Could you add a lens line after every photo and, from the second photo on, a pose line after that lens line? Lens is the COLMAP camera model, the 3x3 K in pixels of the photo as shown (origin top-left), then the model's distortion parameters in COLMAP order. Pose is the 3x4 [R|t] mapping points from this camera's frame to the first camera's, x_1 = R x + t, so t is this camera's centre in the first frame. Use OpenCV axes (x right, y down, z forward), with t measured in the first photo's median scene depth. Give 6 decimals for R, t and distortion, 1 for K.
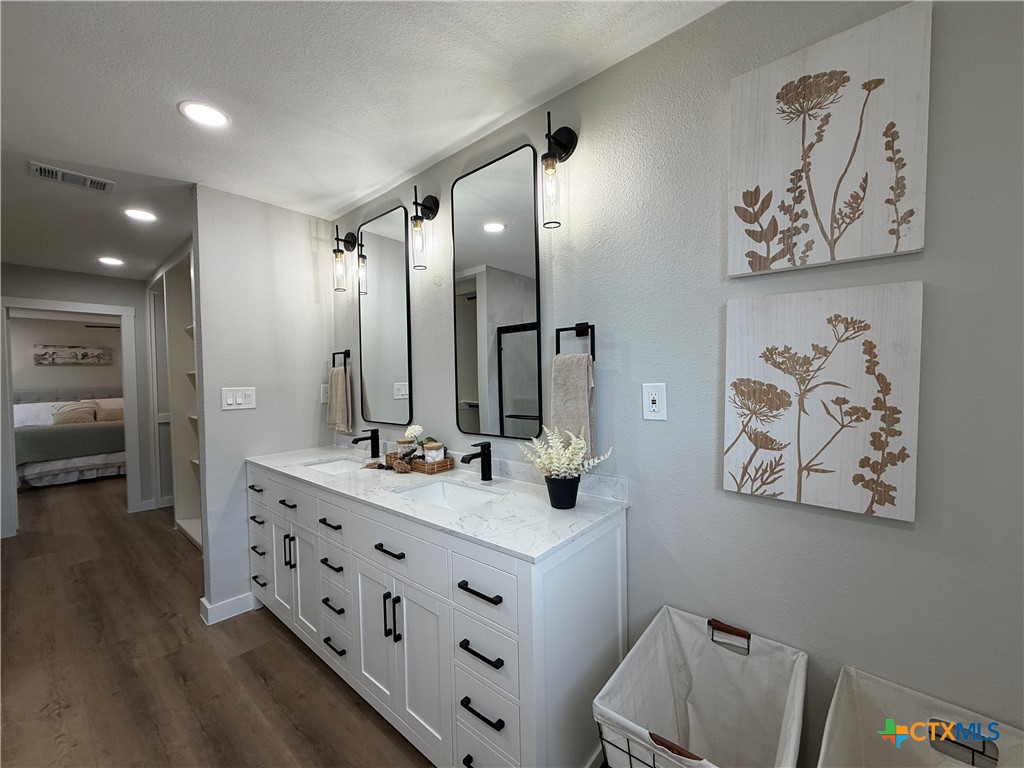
lens RADIAL K [[397.4, 0, 511.7], [0, 397.4, 389.4], [0, 0, 1]] dist [-0.000489, 0.000065]
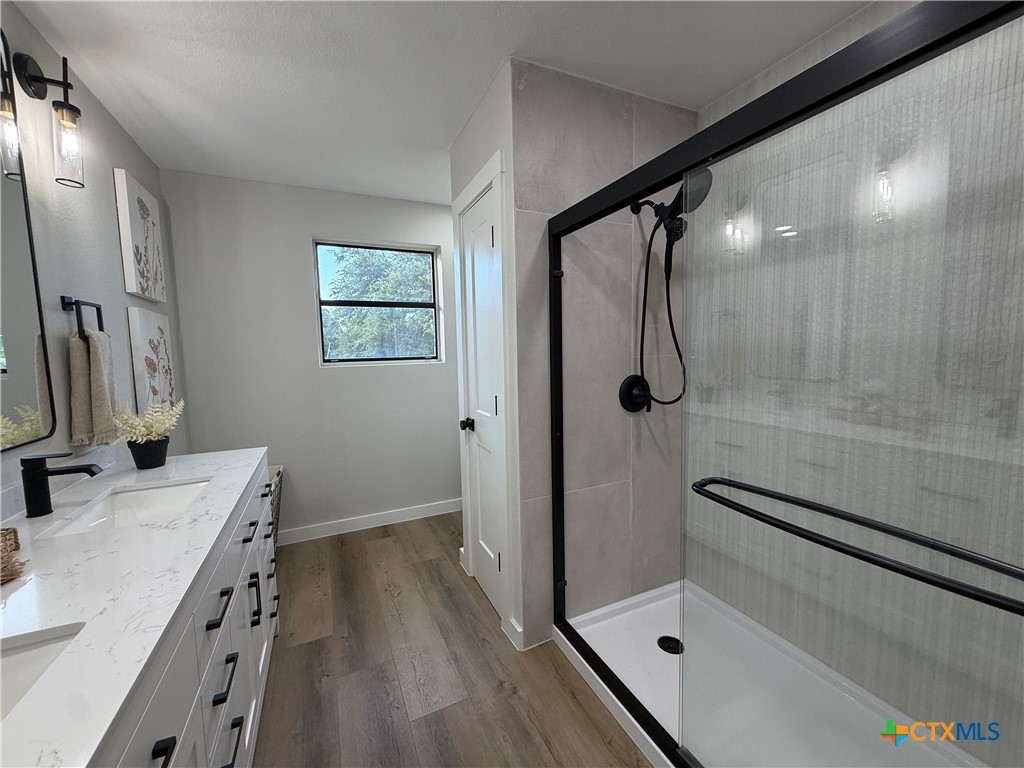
lens RADIAL K [[407.7, 0, 509.5], [0, 407.7, 385.0], [0, 0, 1]] dist [-0.000932, 0.000530]
pose [[-0.903511, -0.002318, 0.428558, -1.598570], [0.048297, 0.993064, 0.107195, -0.015962], [-0.425834, 0.117550, -0.897133, 1.961673]]
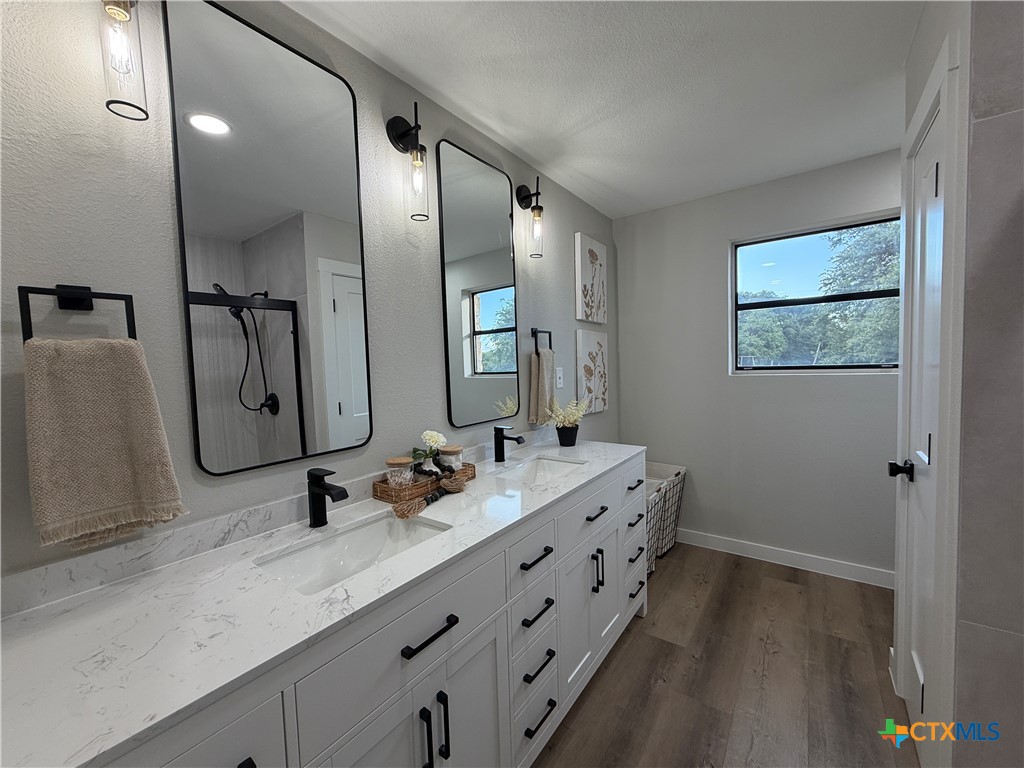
lens RADIAL K [[407.7, 0, 509.5], [0, 407.7, 385.0], [0, 0, 1]] dist [-0.000932, 0.000530]
pose [[-0.054745, -0.034527, 0.997903, -1.812752], [0.060805, 0.997432, 0.037847, -0.024975], [-0.996647, 0.062750, -0.052505, 1.612135]]
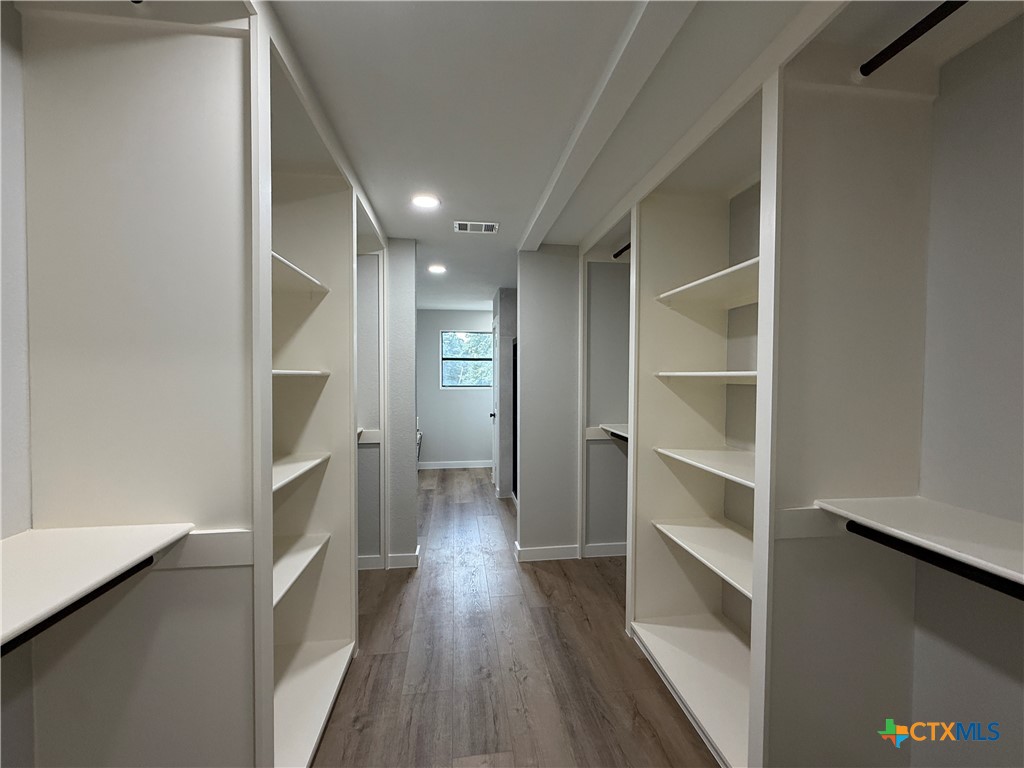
lens RADIAL K [[407.7, 0, 509.5], [0, 407.7, 385.0], [0, 0, 1]] dist [-0.000932, 0.000530]
pose [[-0.733327, -0.001887, 0.679873, -3.943192], [0.027137, 0.999118, 0.032043, -0.116922], [-0.679334, 0.041948, -0.732629, 3.622953]]
